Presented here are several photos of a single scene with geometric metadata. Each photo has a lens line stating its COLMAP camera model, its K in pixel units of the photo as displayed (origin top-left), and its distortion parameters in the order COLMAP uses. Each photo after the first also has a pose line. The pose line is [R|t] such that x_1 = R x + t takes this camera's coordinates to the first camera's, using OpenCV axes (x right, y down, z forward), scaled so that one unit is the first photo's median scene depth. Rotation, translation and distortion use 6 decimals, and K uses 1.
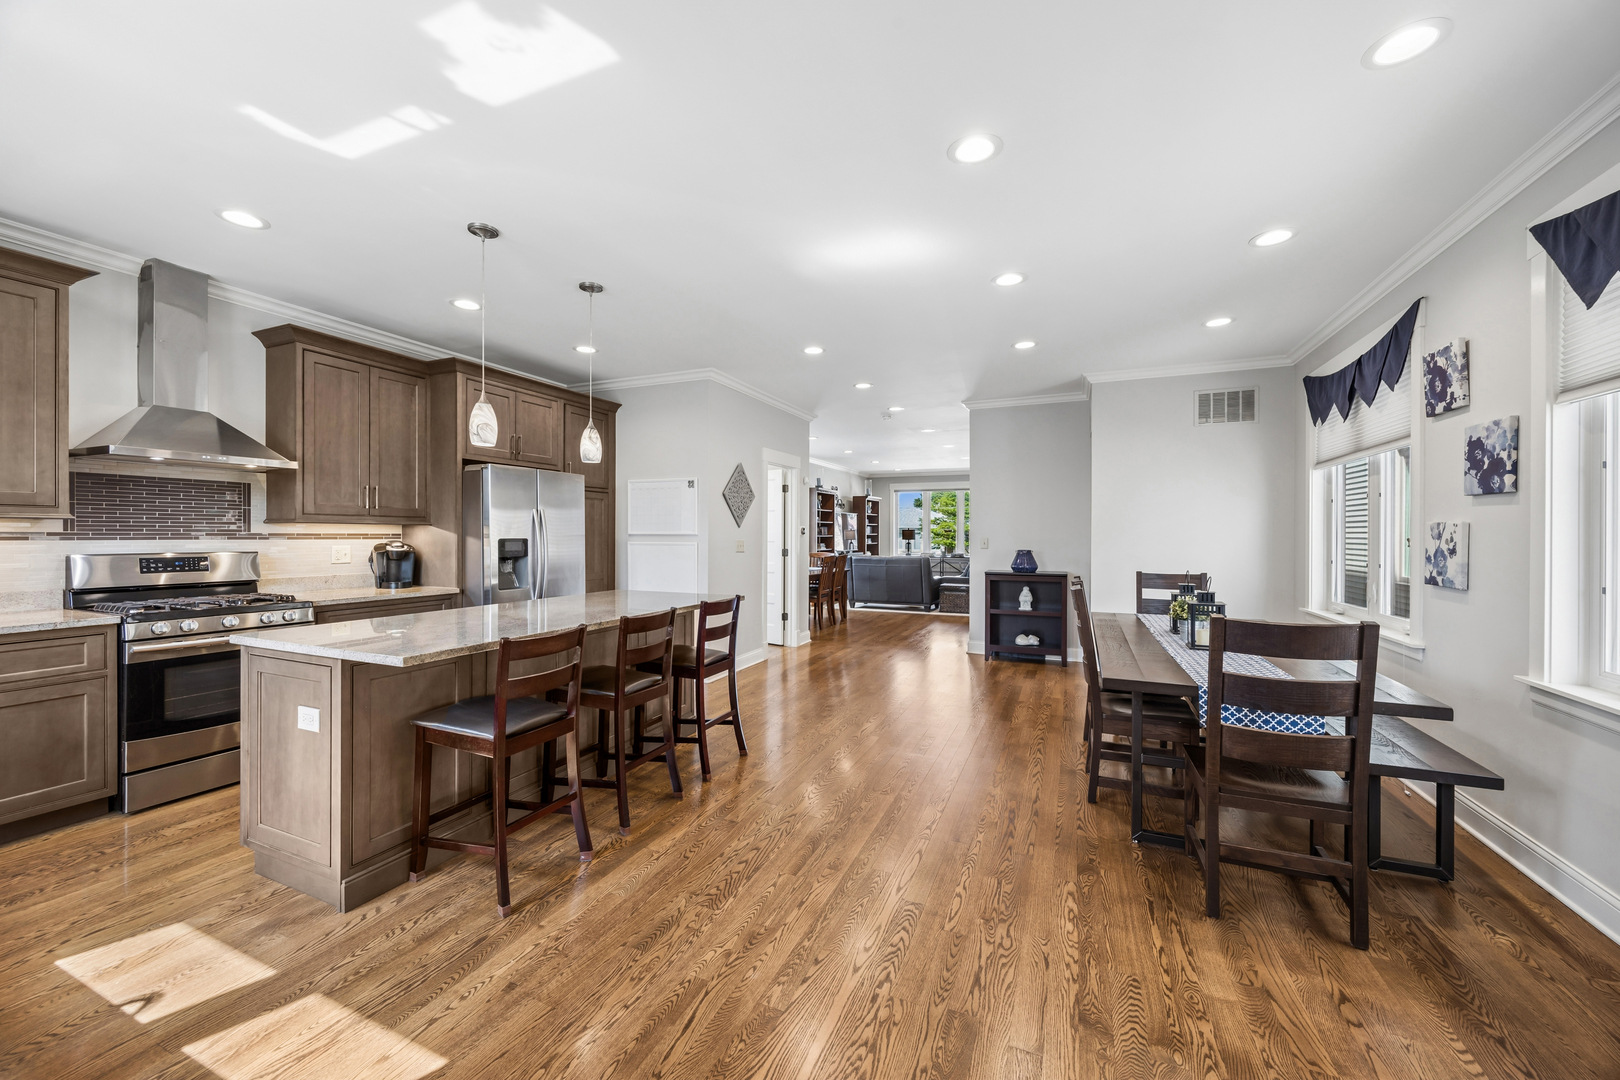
lens RADIAL K [[621.8, 0, 810.0], [0, 621.8, 540.8], [0, 0, 1]] dist [0.002300, 0.000125]
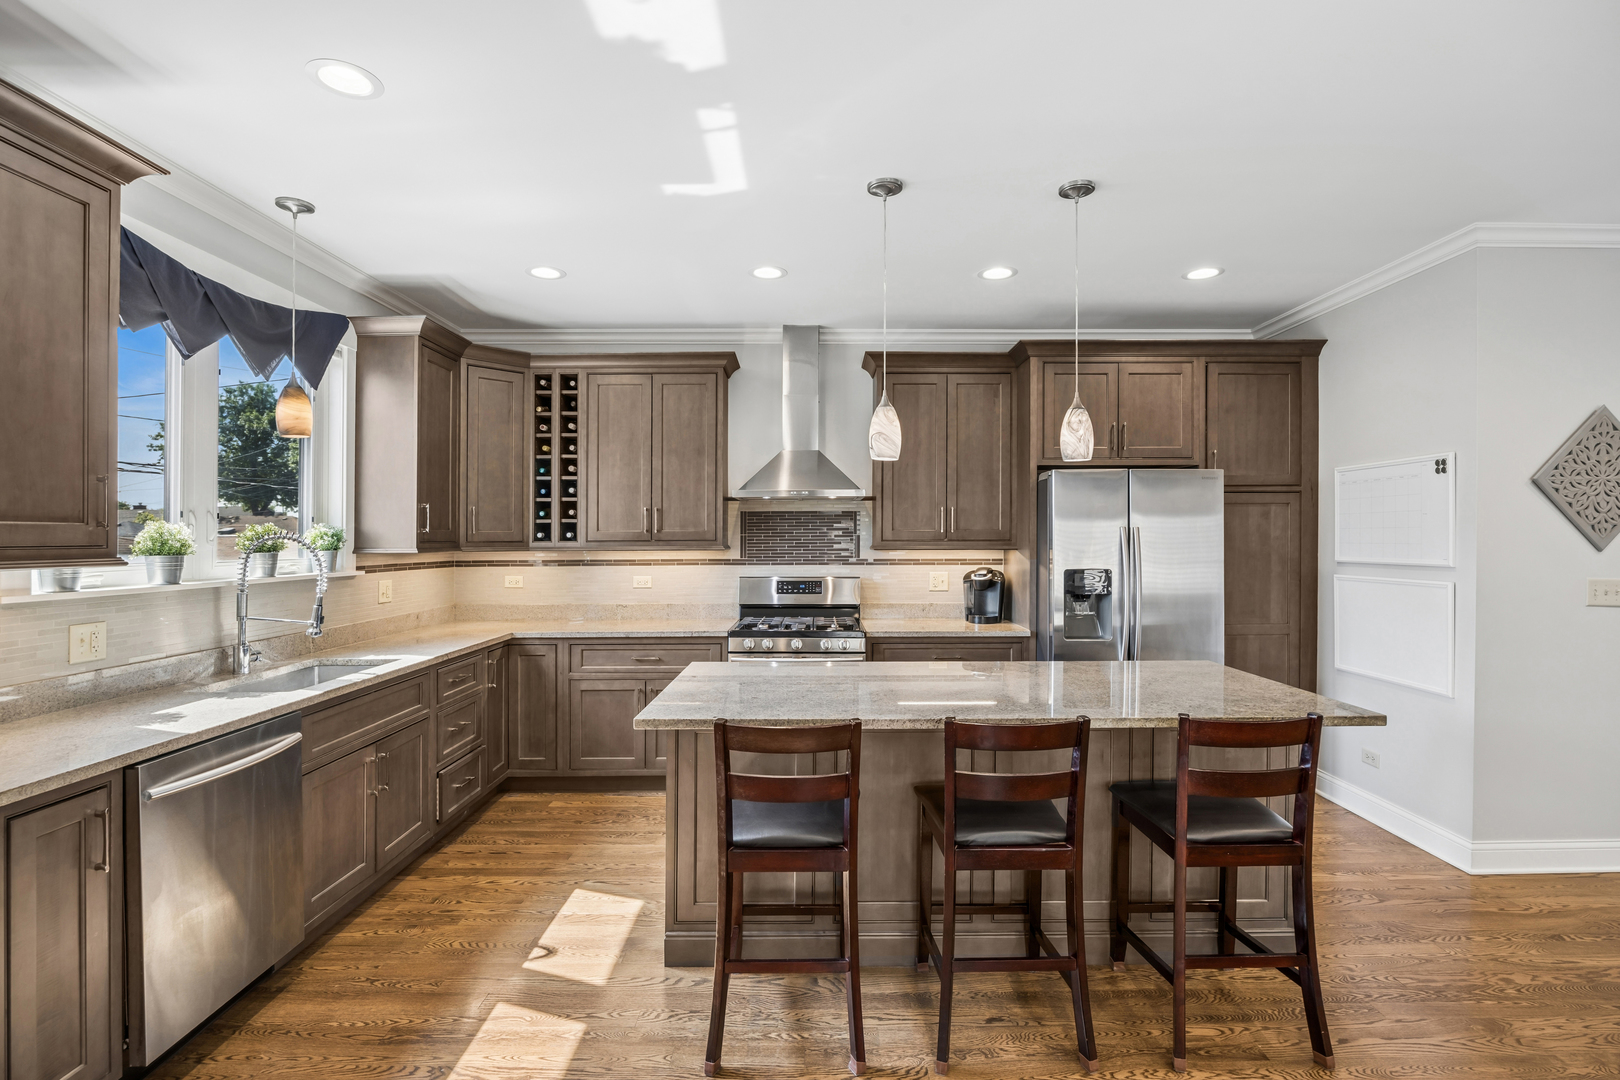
lens RADIAL K [[775.0, 0, 809.7], [0, 775.0, 533.8], [0, 0, 1]] dist [-0.019252, -0.000587]
pose [[0.384850, -0.008852, -0.922937, 0.240189], [-0.004627, 0.999923, -0.011519, -0.035211], [0.922968, 0.008704, 0.384779, 0.381154]]
